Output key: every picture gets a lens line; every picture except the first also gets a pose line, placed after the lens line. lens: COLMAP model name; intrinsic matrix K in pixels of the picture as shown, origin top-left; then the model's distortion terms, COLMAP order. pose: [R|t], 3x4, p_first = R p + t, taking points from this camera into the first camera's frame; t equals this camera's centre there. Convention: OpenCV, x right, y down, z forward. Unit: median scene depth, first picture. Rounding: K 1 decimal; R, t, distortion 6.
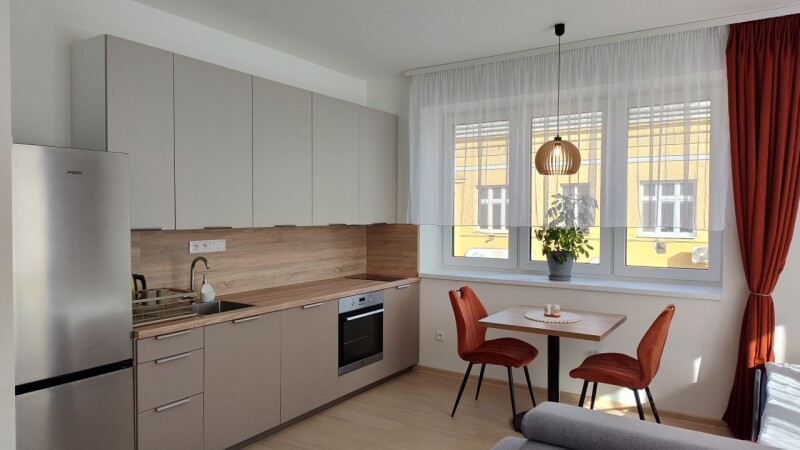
lens RADIAL K [[560.1, 0, 408.6], [0, 560.1, 225.0], [0, 0, 1]] dist [0.043052, -0.038909]
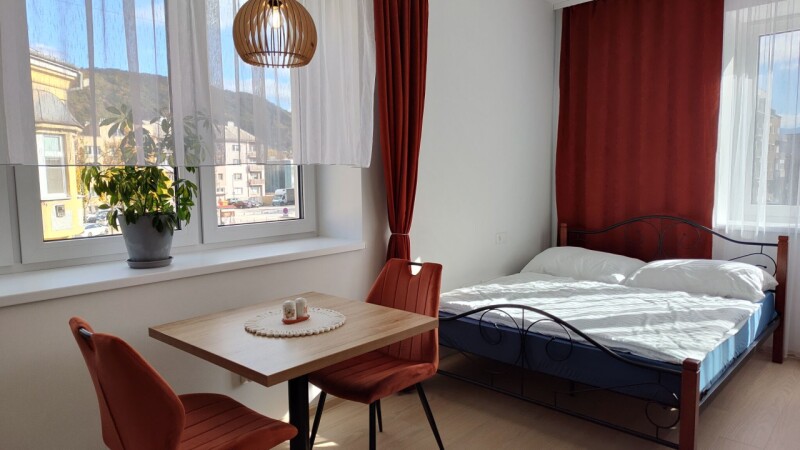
lens RADIAL K [[560.1, 0, 399.2], [0, 560.1, 226.5], [0, 0, 1]] dist [0.043052, -0.038909]
pose [[0.171691, -0.093813, 0.980674, -0.243626], [0.028498, 0.995512, 0.090243, 0.019683], [-0.984739, 0.012453, 0.173594, 0.724063]]
